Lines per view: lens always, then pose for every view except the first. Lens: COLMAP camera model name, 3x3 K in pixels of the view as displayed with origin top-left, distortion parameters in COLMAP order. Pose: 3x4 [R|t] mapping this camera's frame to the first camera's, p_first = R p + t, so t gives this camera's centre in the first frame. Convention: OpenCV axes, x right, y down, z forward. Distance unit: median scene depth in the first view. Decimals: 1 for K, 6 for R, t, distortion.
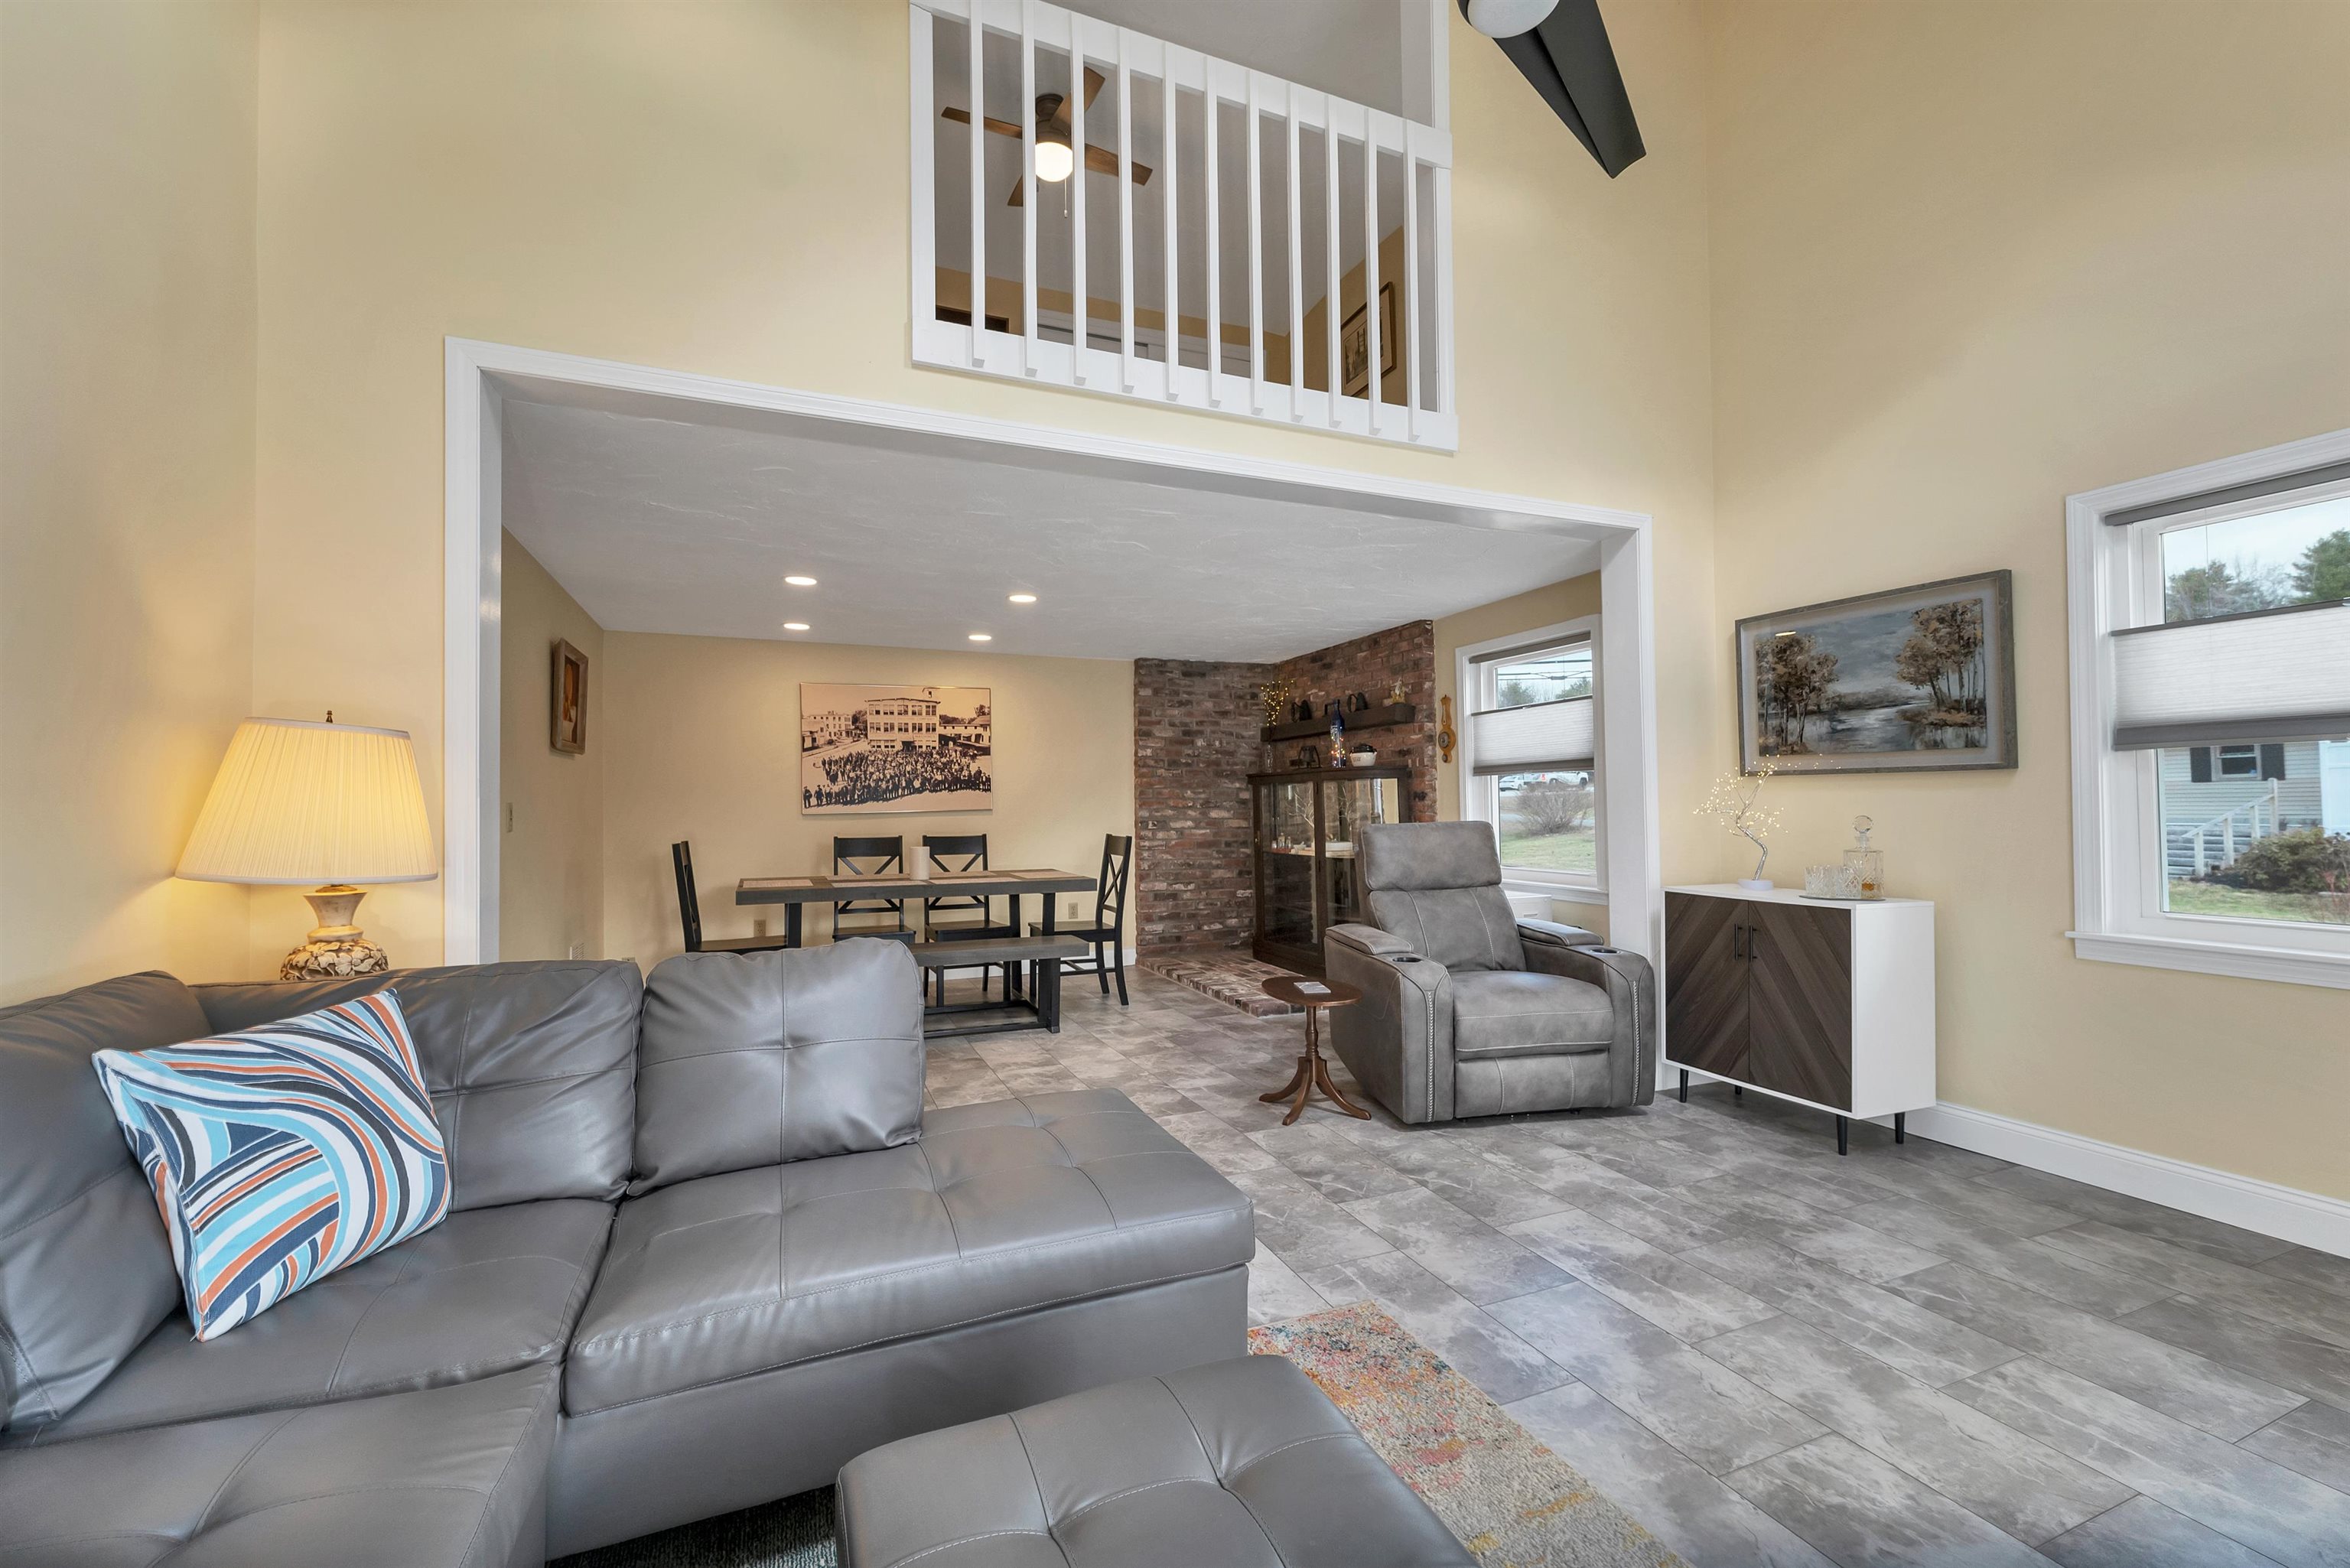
lens RADIAL K [[956.3, 0, 1179.9], [0, 956.3, 779.4], [0, 0, 1]] dist [-0.000517, -0.000092]
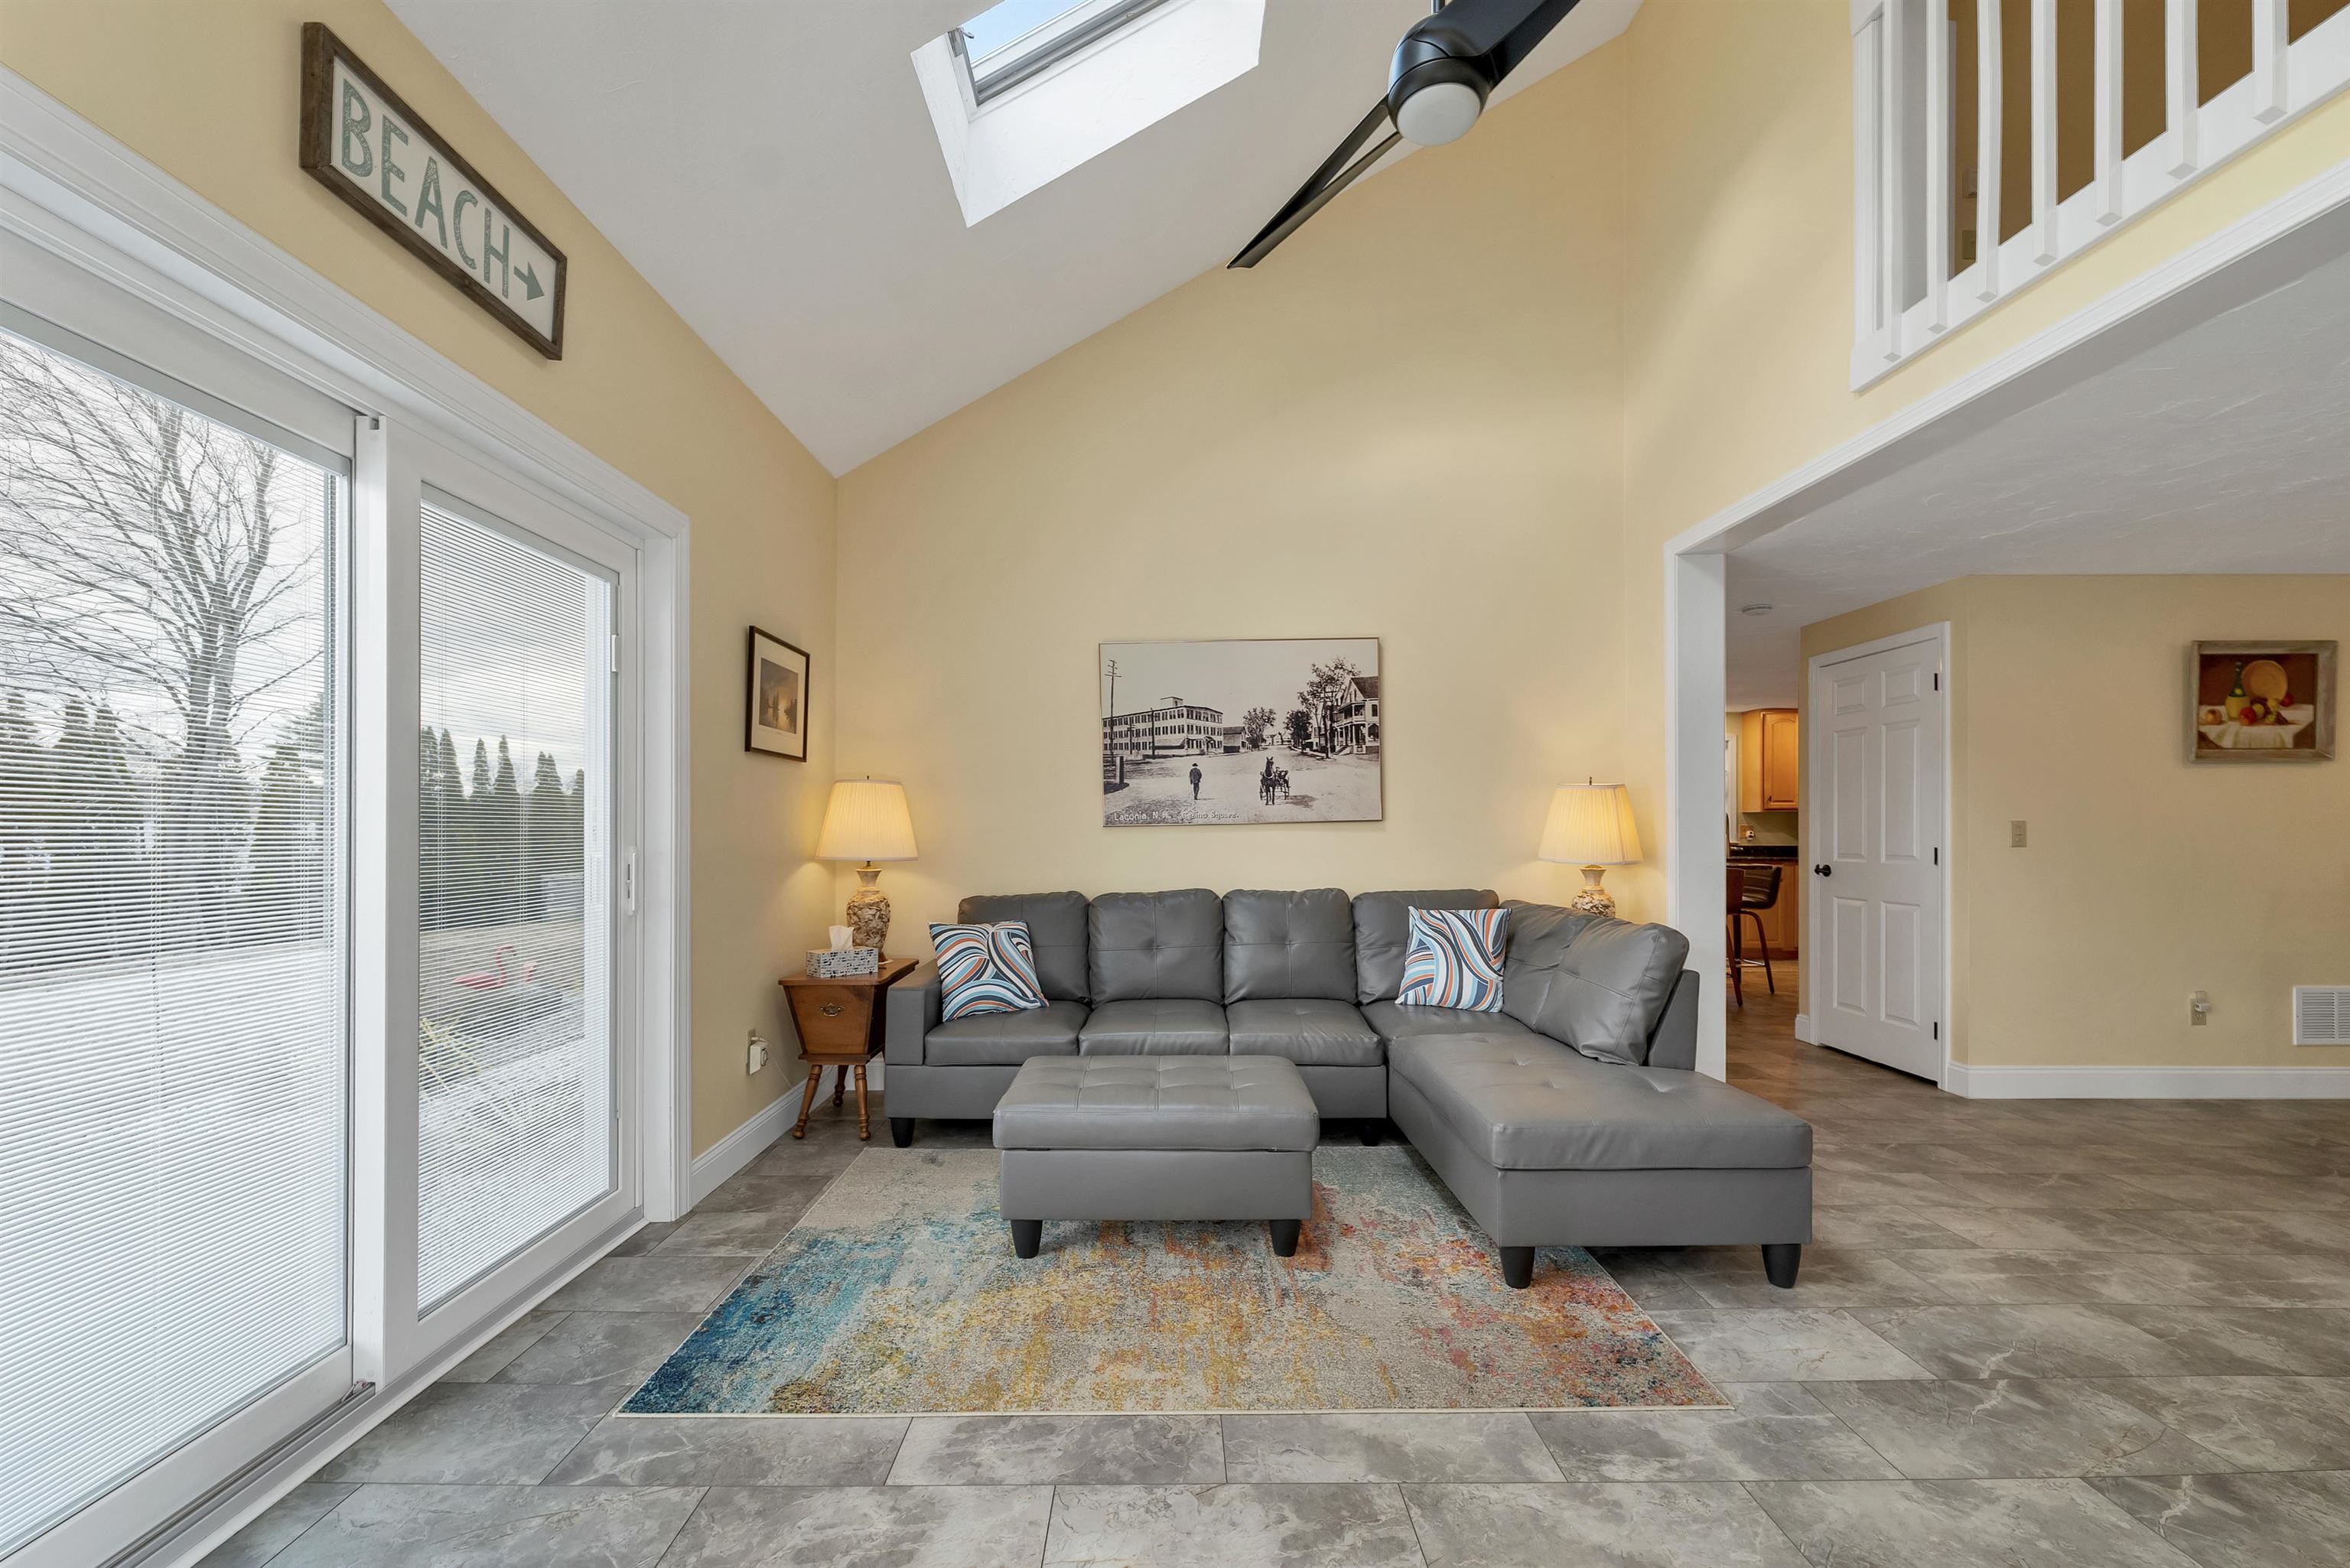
lens RADIAL K [[979.2, 0, 1172.3], [0, 979.2, 829.2], [0, 0, 1]] dist [0.002626, -0.000070]
pose [[-0.379755, 0.011080, -0.925021, 0.452761], [0.028144, 0.999604, 0.000419, 0.003851], [0.924659, -0.025874, -0.379917, 0.332079]]
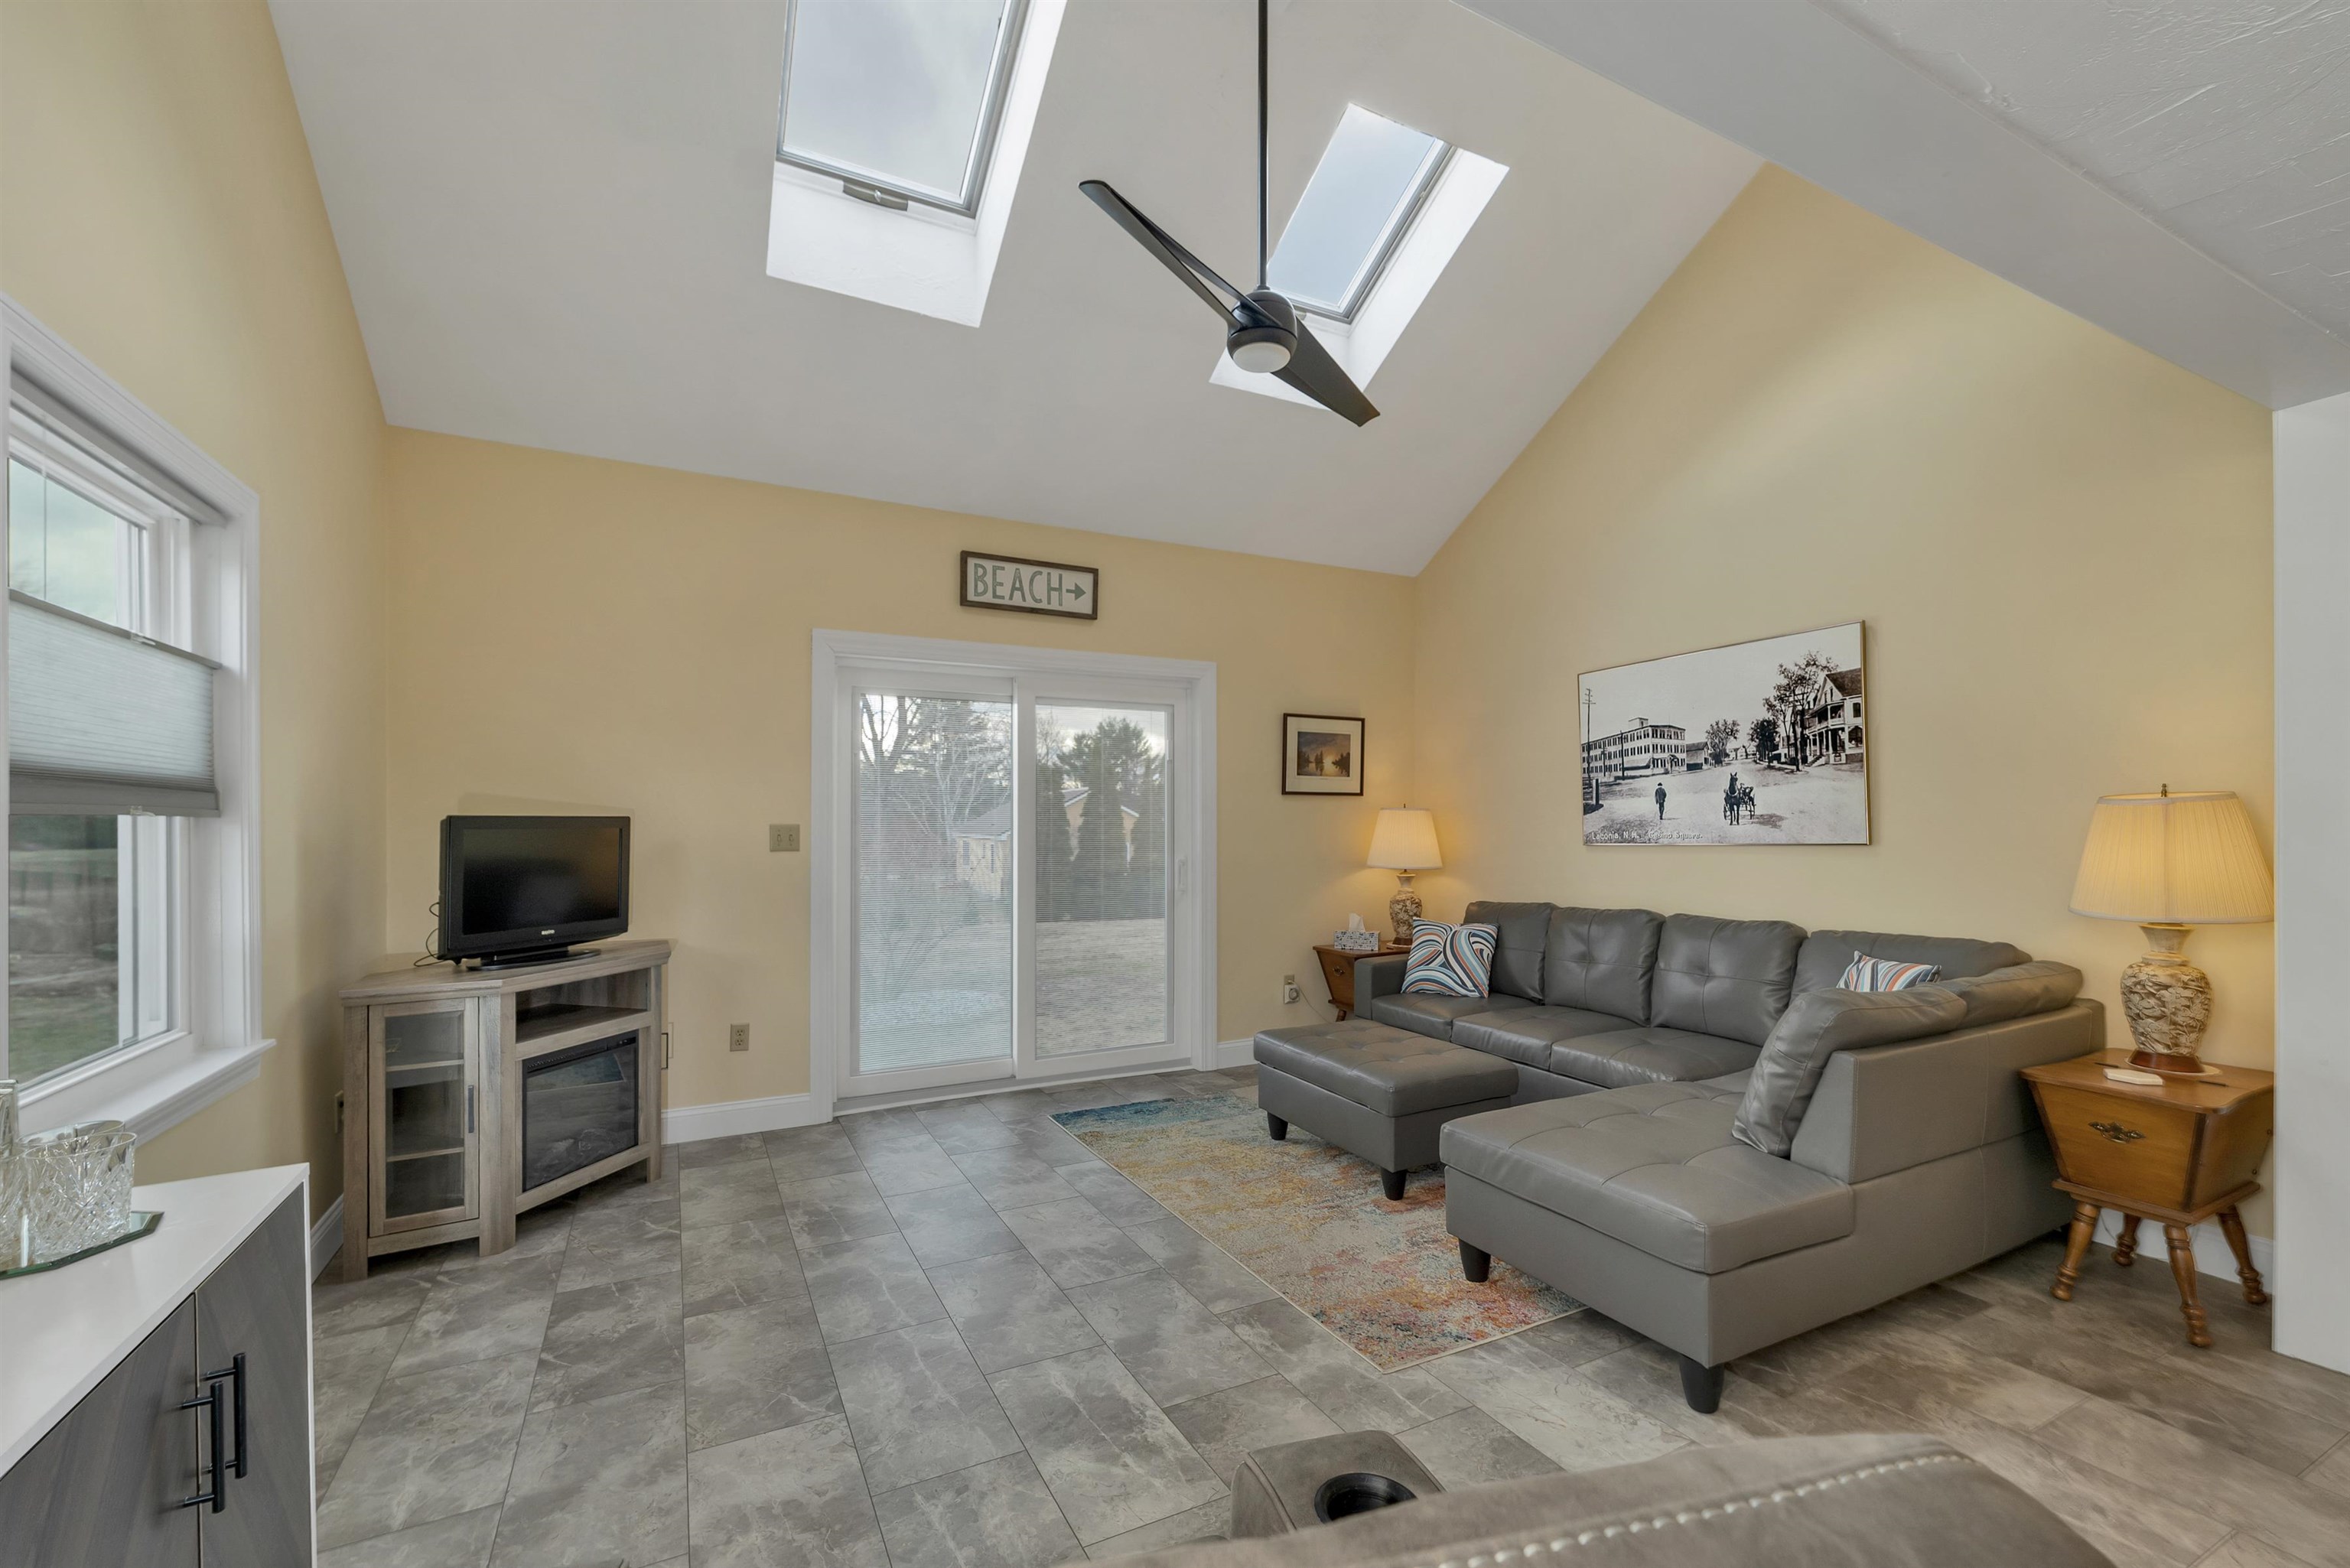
lens RADIAL K [[972.8, 0, 1165.4], [0, 972.8, 824.4], [0, 0, 1]] dist [0.002492, -0.000056]
pose [[-0.997311, 0.012165, -0.072272, 0.185978], [0.013933, 0.999615, -0.024006, -0.001725], [0.071952, -0.024949, -0.997096, 0.756729]]
